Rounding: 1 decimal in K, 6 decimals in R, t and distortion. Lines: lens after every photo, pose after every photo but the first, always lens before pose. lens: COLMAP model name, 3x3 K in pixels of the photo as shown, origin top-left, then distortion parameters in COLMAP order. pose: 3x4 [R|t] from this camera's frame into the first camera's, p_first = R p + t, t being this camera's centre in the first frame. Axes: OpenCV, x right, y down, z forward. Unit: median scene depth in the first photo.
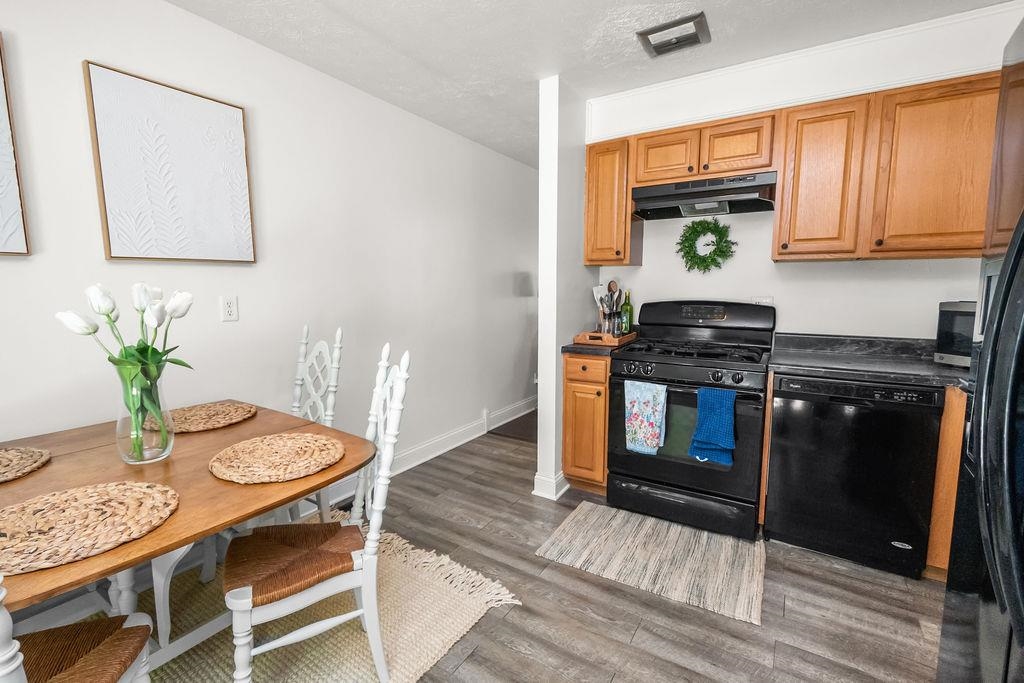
lens RADIAL K [[452.5, 0, 511.5], [0, 452.5, 339.0], [0, 0, 1]] dist [-0.003398, -0.000804]
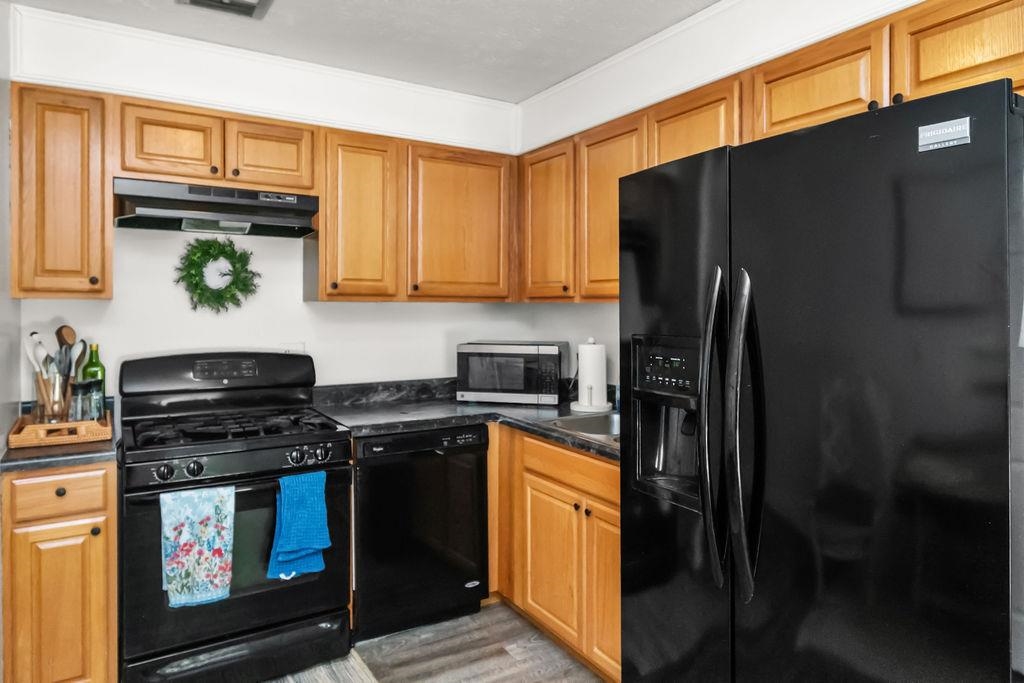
lens RADIAL K [[627.3, 0, 503.5], [0, 627.3, 316.8], [0, 0, 1]] dist [-0.007707, 0.001966]
pose [[0.443830, -0.012871, 0.896019, -0.288067], [0.097752, 0.994625, -0.034132, -0.070882], [-0.890763, 0.102736, 0.442703, 0.189844]]
